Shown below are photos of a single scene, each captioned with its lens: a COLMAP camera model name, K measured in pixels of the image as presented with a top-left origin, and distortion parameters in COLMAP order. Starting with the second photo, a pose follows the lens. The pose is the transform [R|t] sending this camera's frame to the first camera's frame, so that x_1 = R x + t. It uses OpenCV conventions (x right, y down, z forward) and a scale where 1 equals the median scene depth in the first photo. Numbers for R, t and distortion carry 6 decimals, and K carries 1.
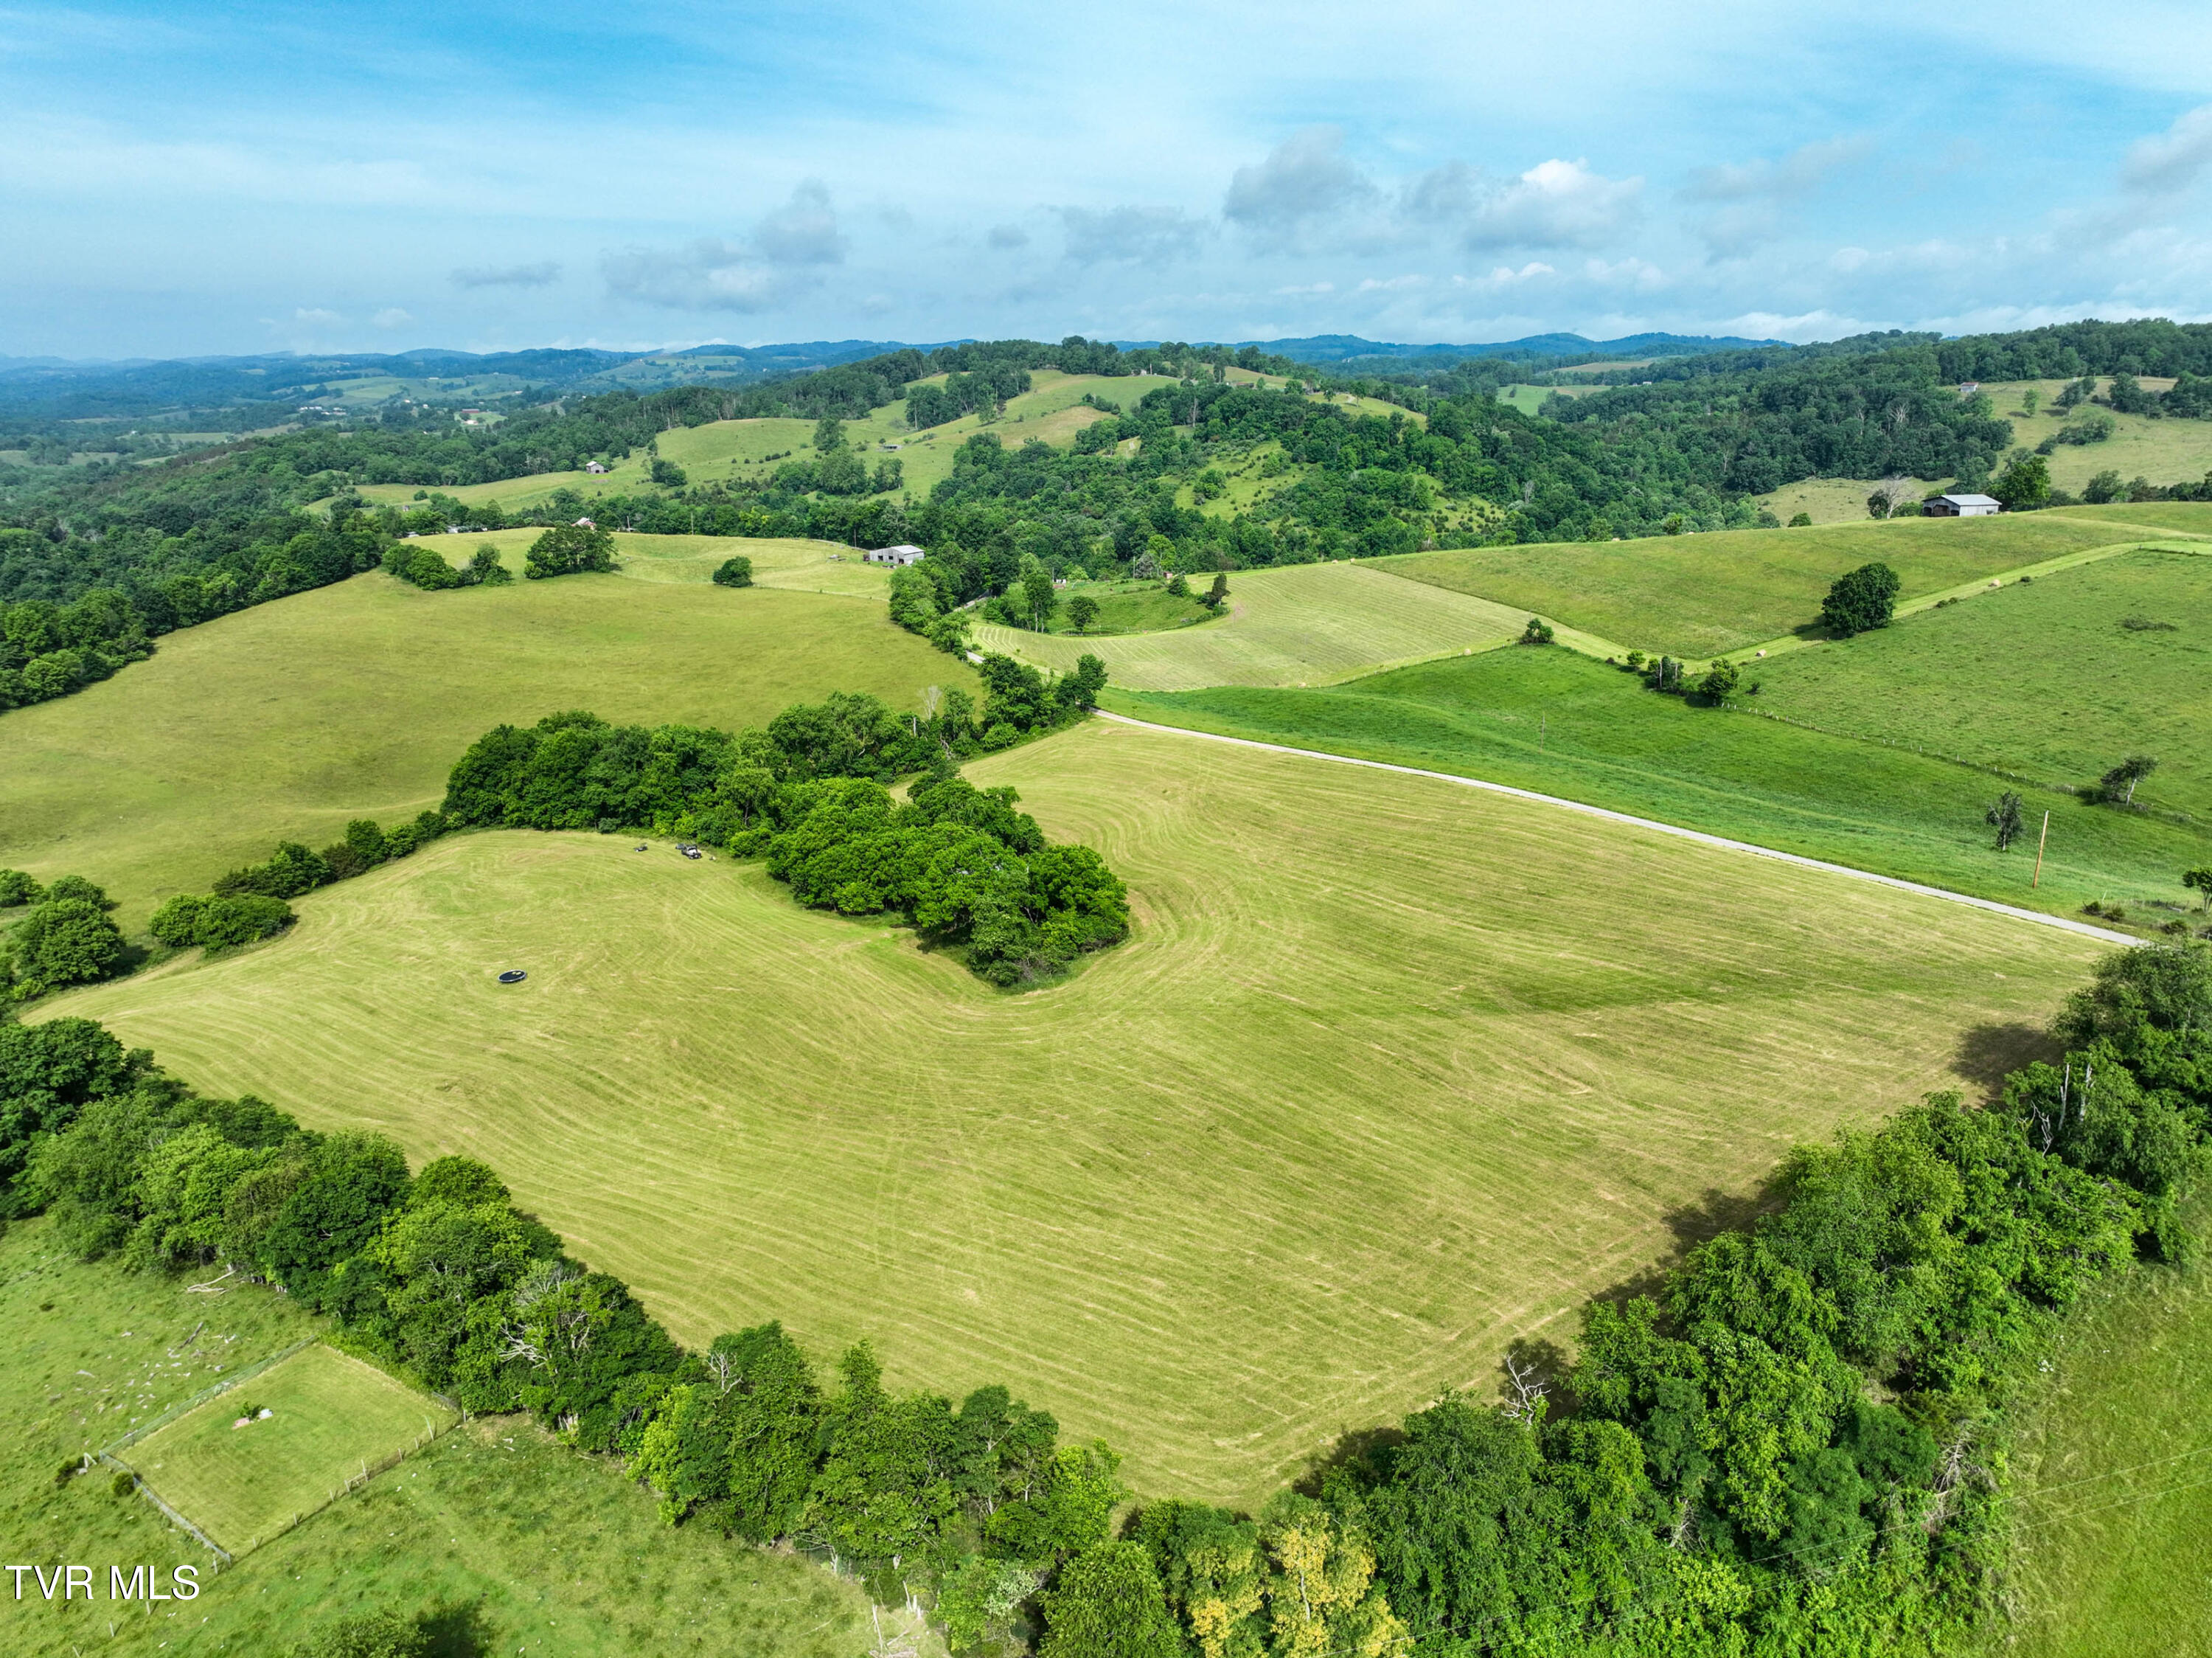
lens RADIAL K [[1553.8, 0, 1102.4], [0, 1553.8, 808.6], [0, 0, 1]] dist [-0.003329, 0.020597]
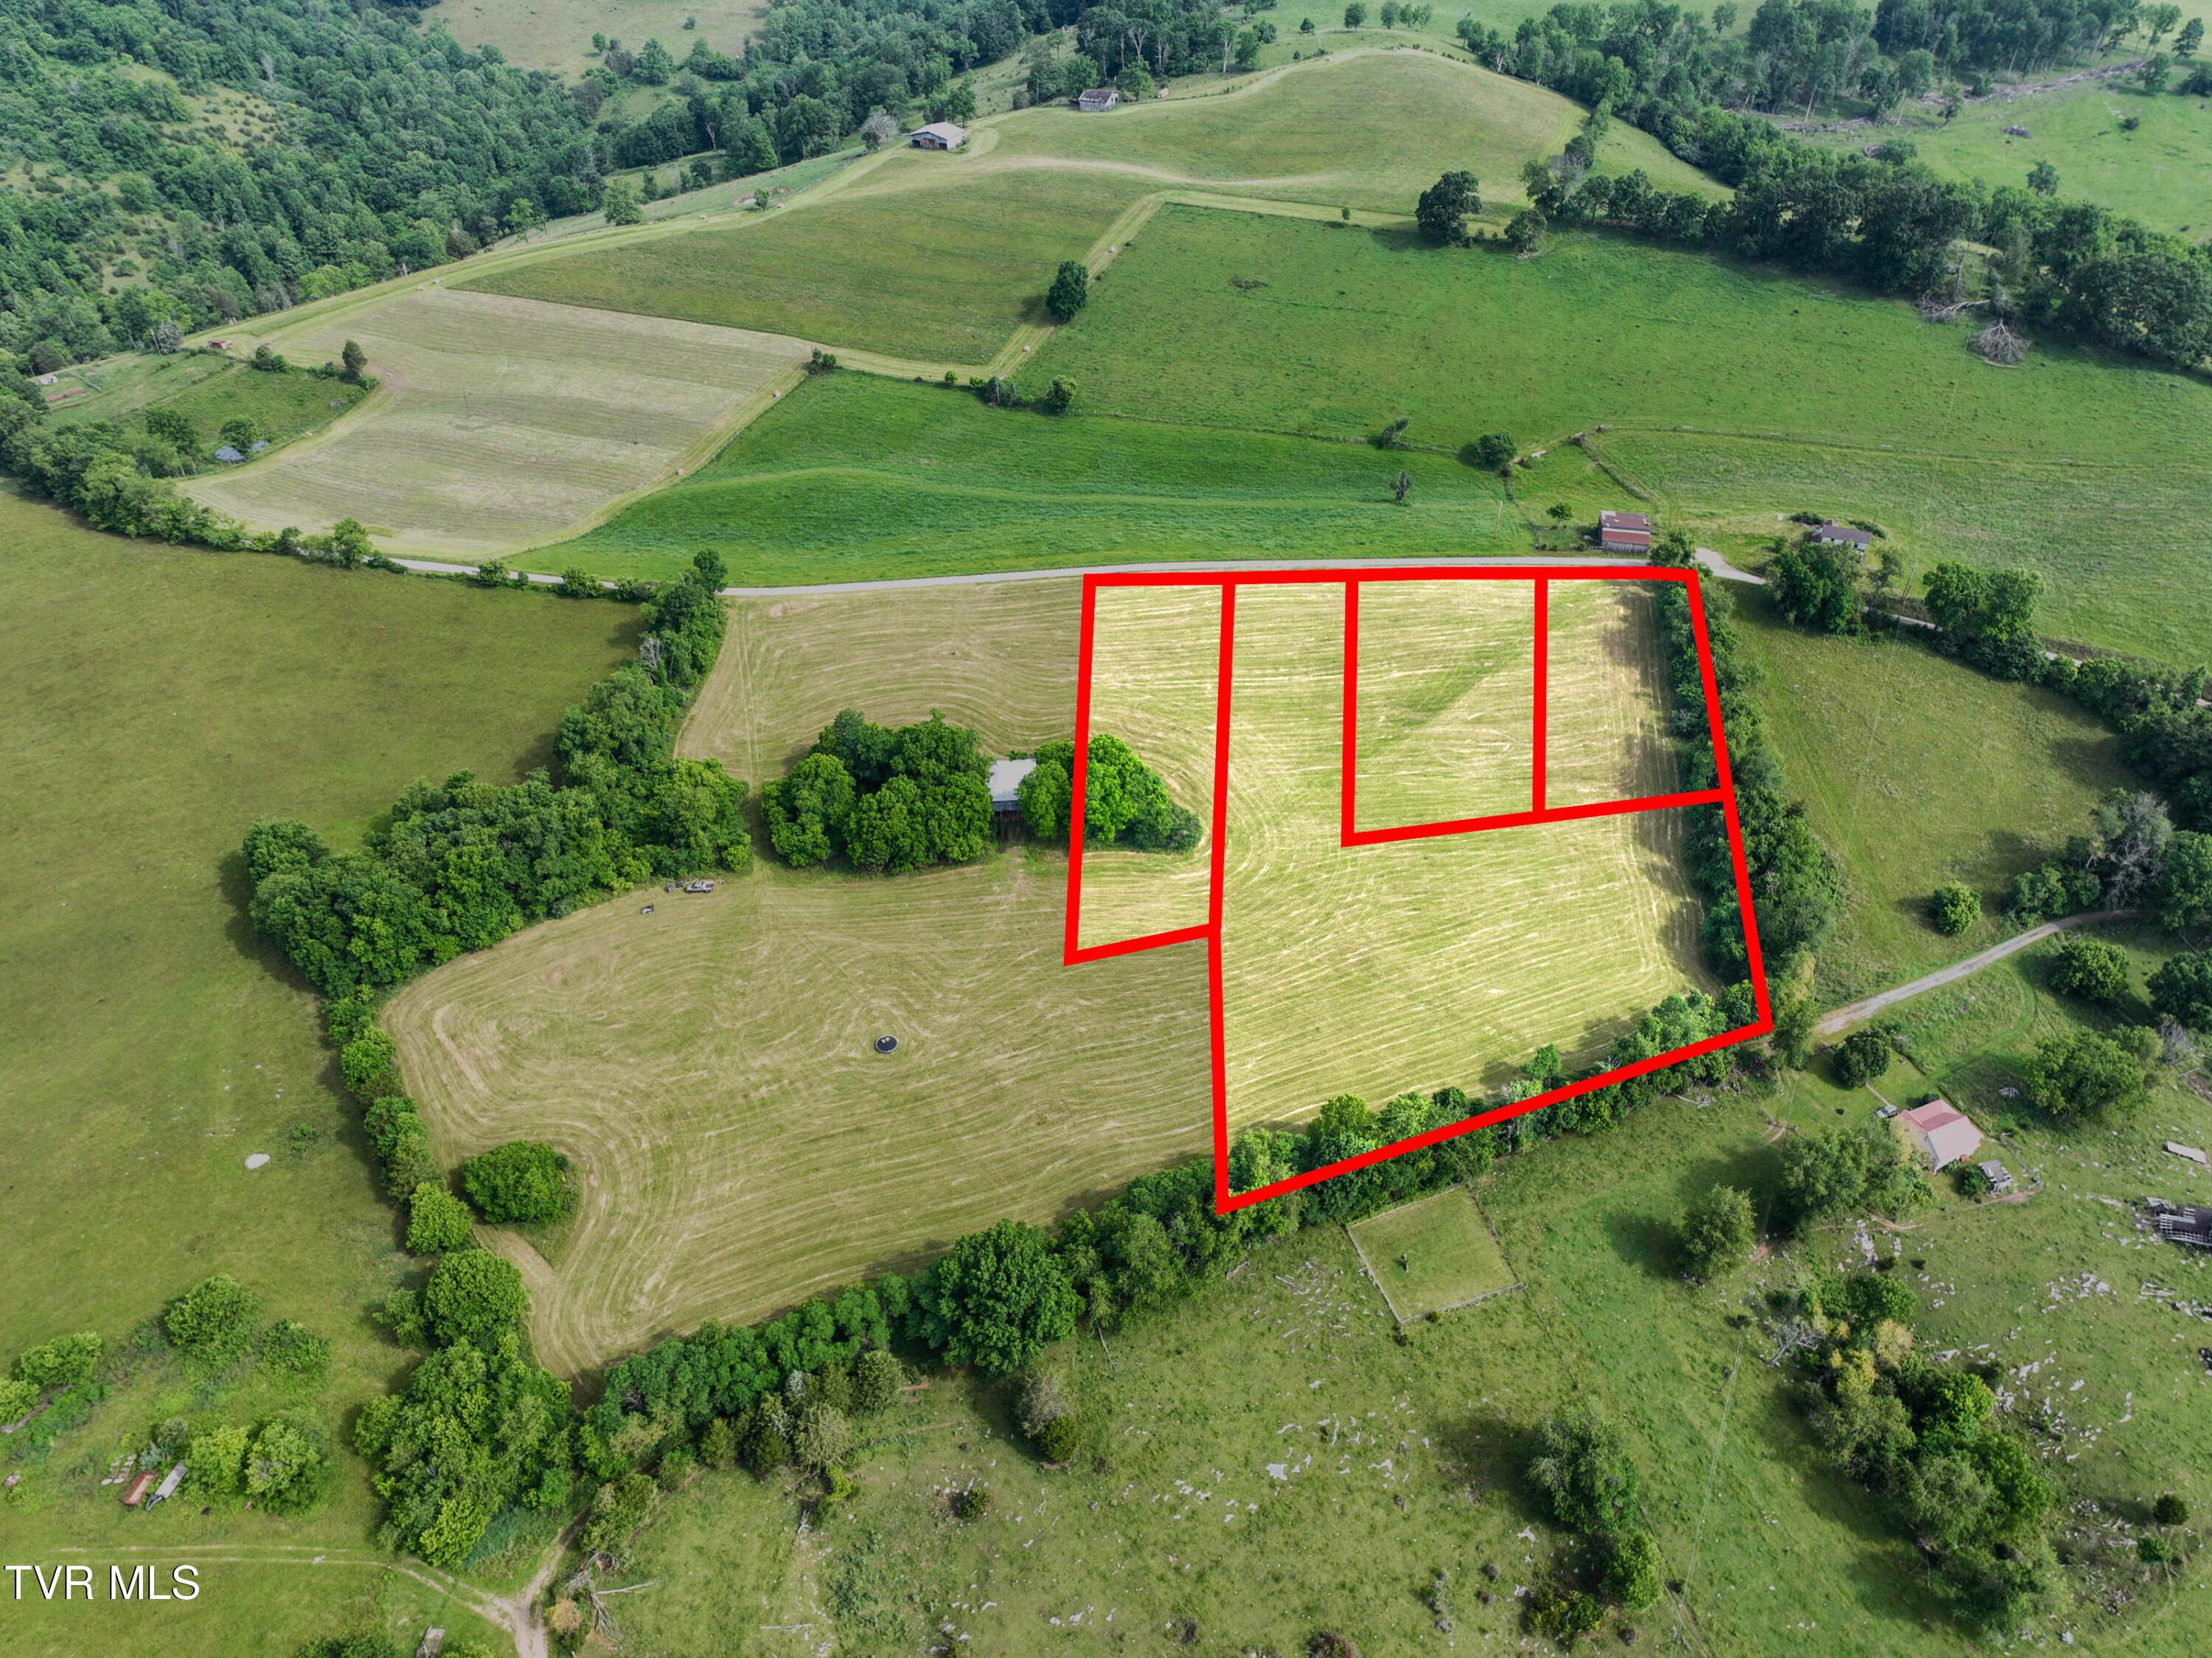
lens RADIAL K [[1553.8, 0, 1104.2], [0, 1553.8, 828.7], [0, 0, 1]] dist [-0.003329, 0.020597]
pose [[0.572600, -0.496589, 0.652326, -0.237897], [0.216854, 0.859081, 0.463632, -0.135742], [-0.790635, -0.124016, 0.599597, 0.036455]]
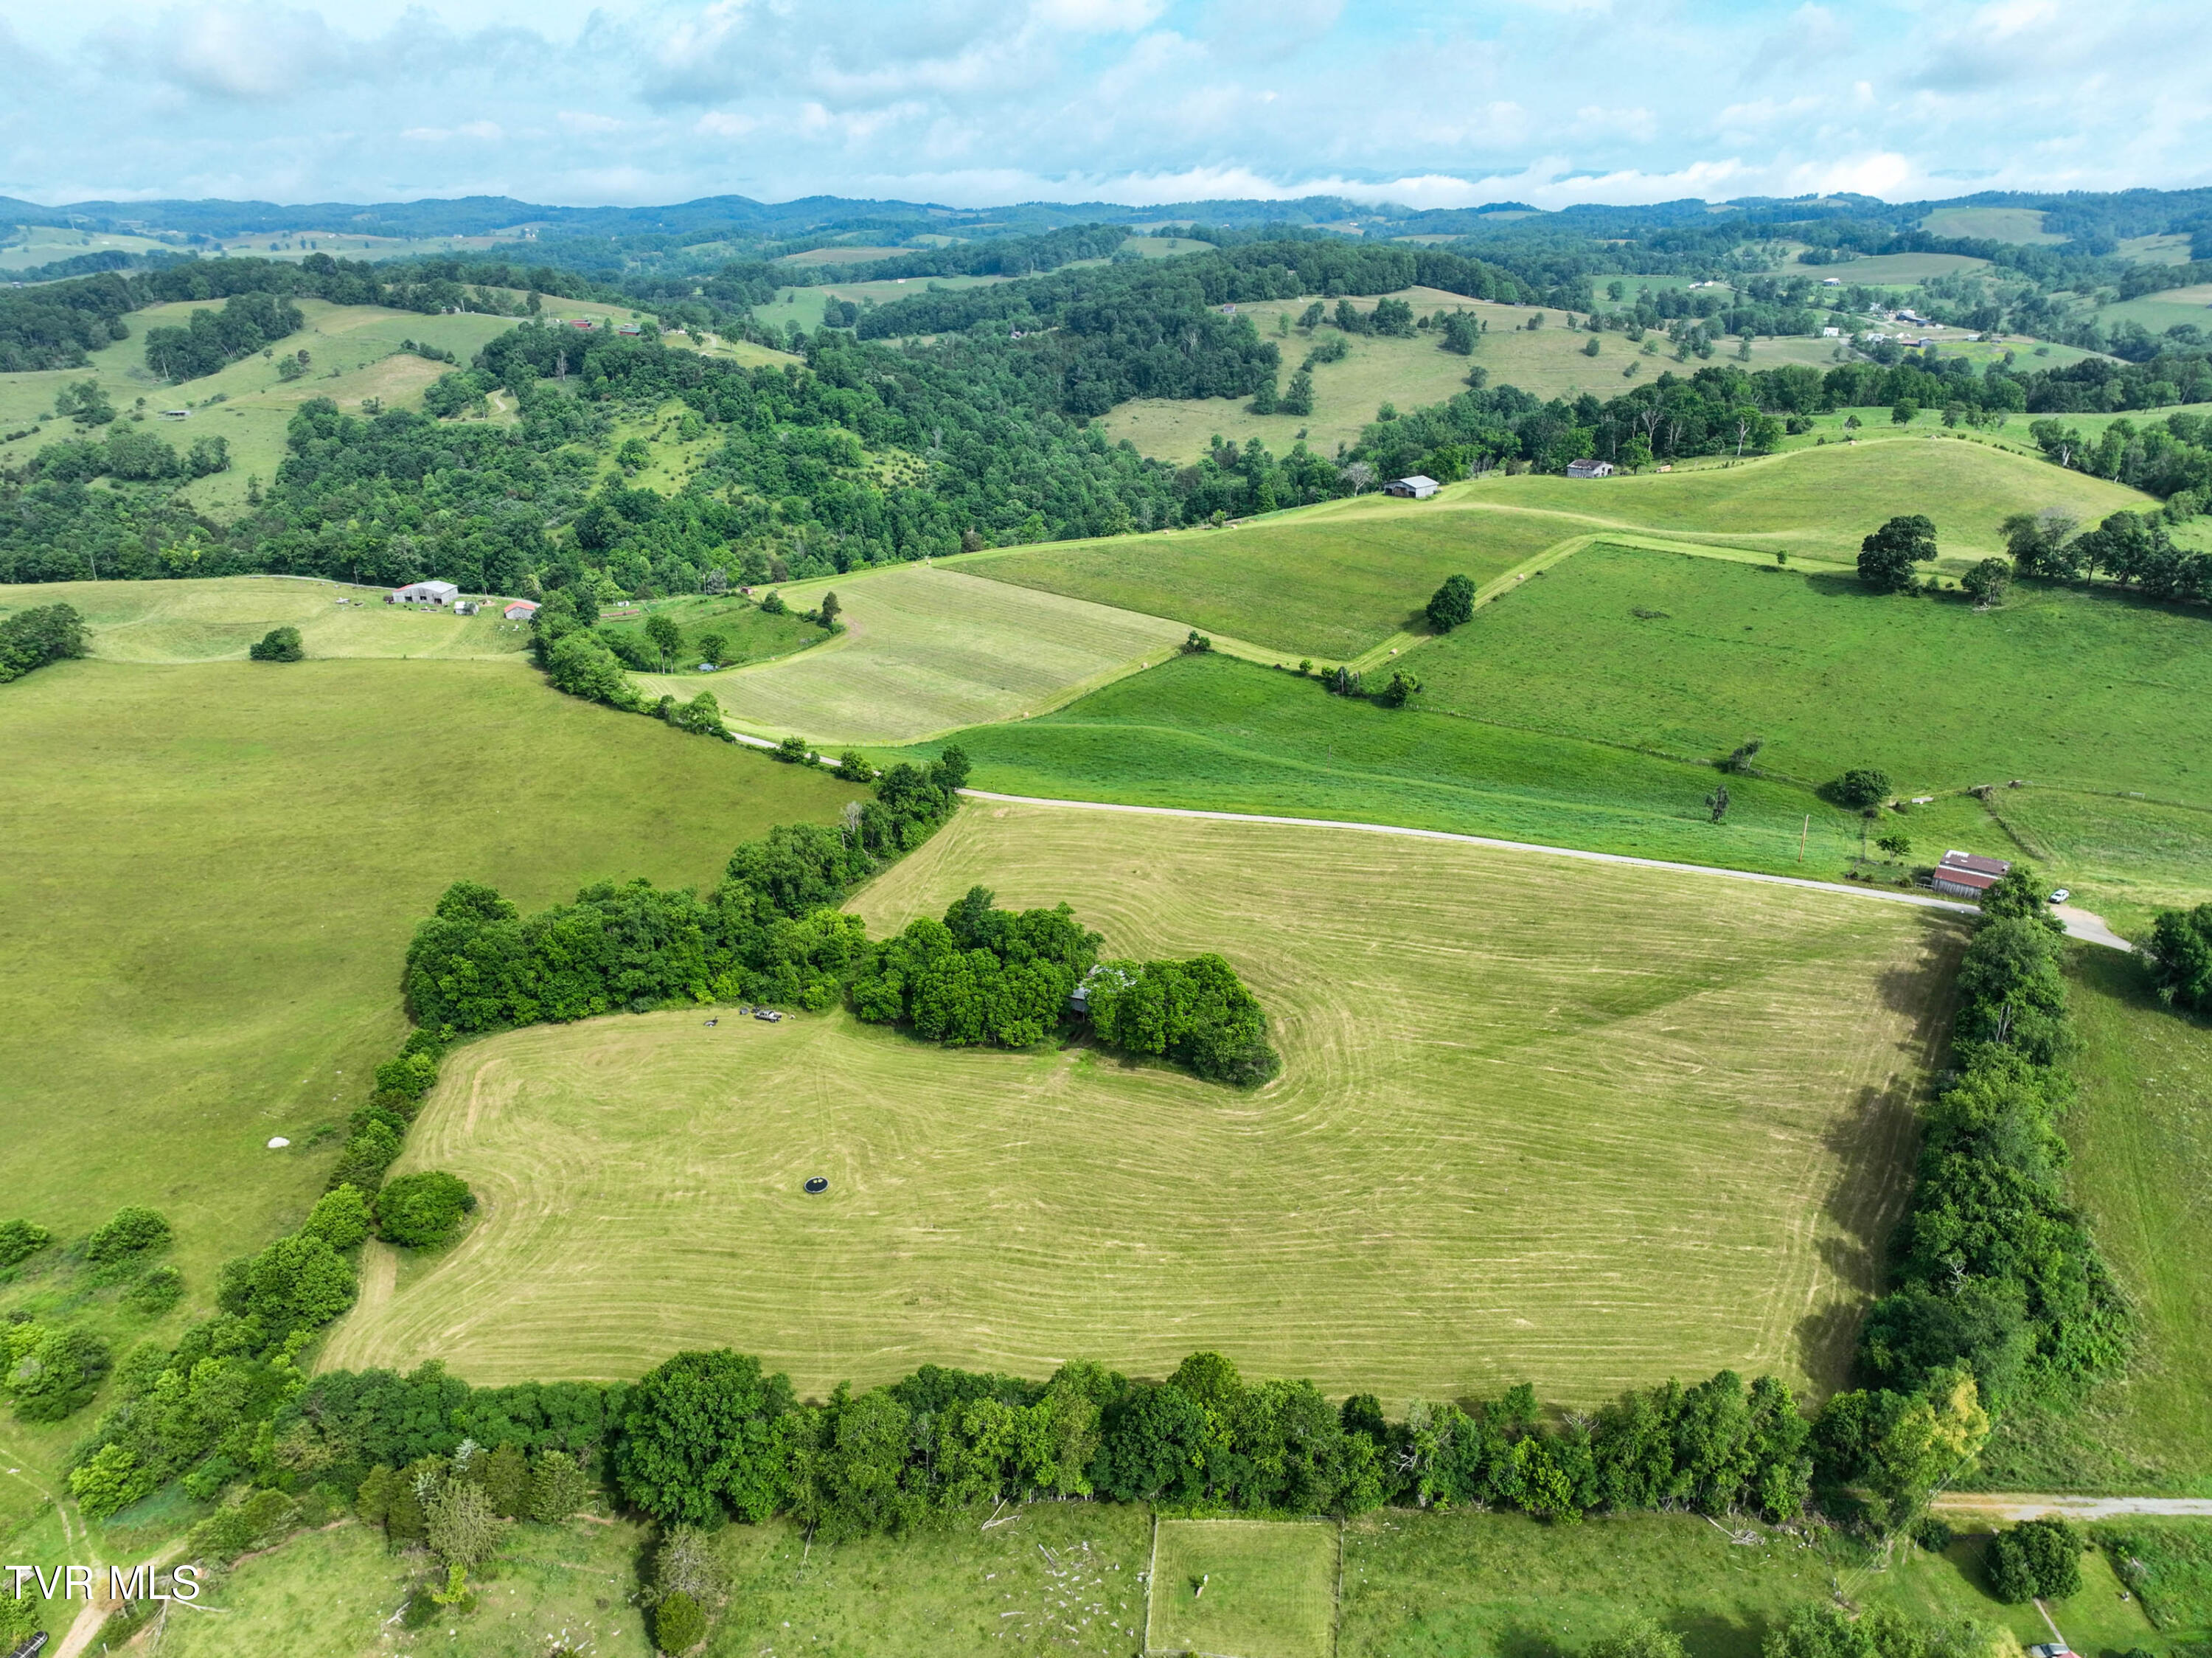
lens RADIAL K [[1553.8, 0, 1102.8], [0, 1553.8, 823.2], [0, 0, 1]] dist [-0.003329, 0.020597]
pose [[0.871634, -0.185991, 0.453499, -0.157386], [0.142151, 0.981368, 0.129266, -0.062706], [-0.469092, -0.048207, 0.881833, -0.016151]]
